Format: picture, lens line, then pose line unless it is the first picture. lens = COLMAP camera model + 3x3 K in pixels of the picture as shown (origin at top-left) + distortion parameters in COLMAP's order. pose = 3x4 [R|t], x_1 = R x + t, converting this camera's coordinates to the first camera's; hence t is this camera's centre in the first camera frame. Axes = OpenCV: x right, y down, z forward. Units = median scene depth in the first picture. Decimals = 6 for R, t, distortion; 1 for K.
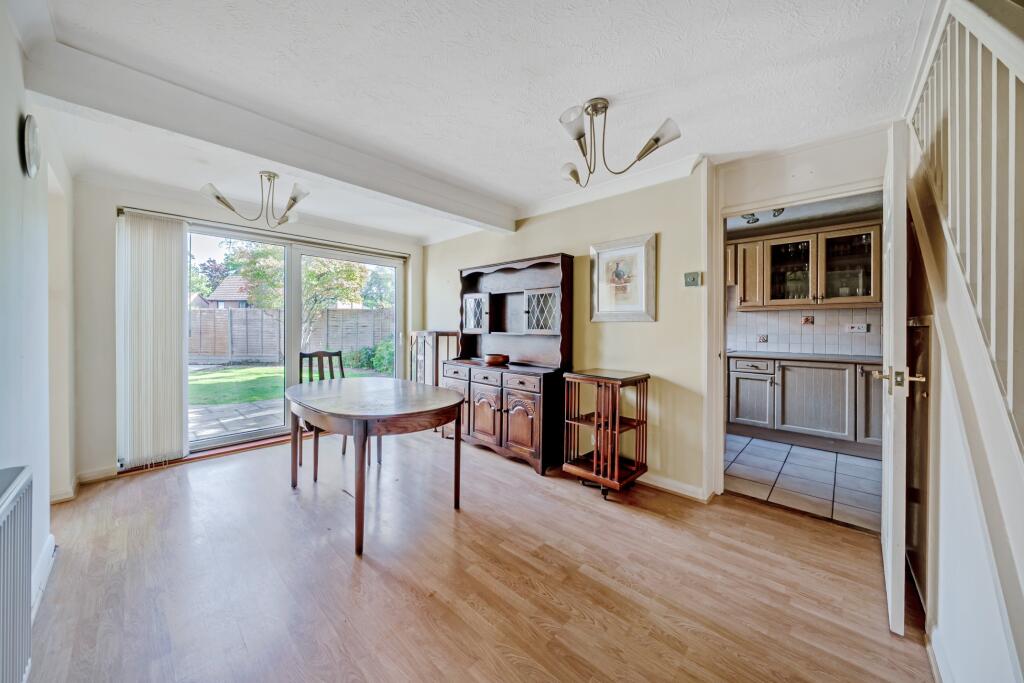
lens RADIAL K [[358.1, 0, 501.0], [0, 358.1, 325.8], [0, 0, 1]] dist [-0.004833, -0.000412]
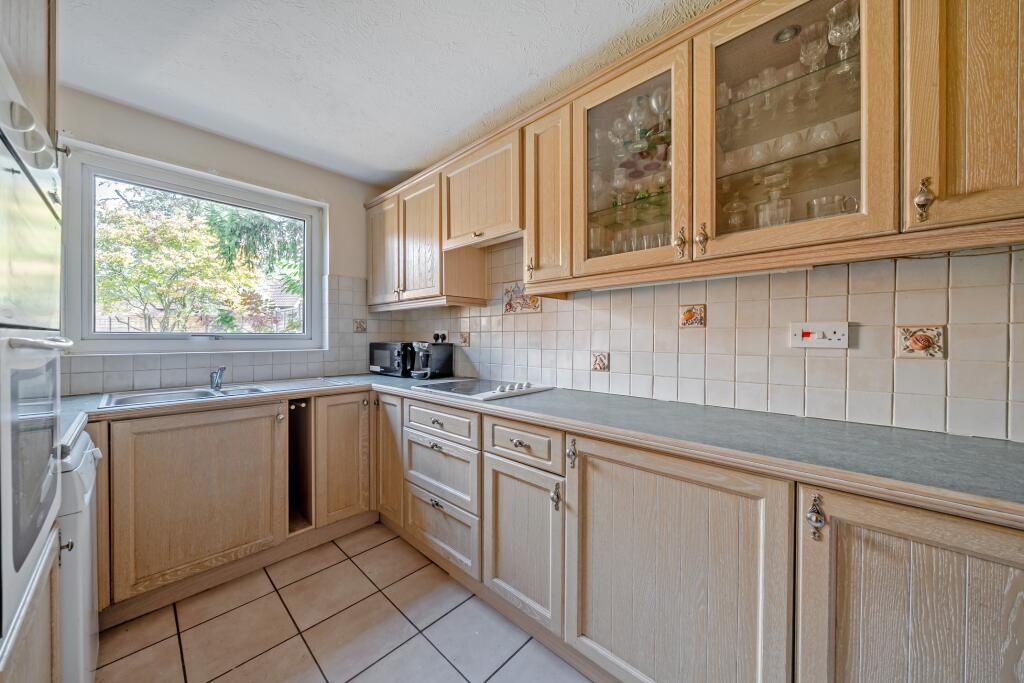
lens RADIAL K [[358.1, 0, 490.5], [0, 358.1, 339.4], [0, 0, 1]] dist [-0.004833, -0.000412]
pose [[0.999914, 0.000216, -0.013112, 0.697023], [-0.000122, 0.999974, 0.007174, 0.007523], [0.013113, -0.007171, 0.999888, 0.663996]]
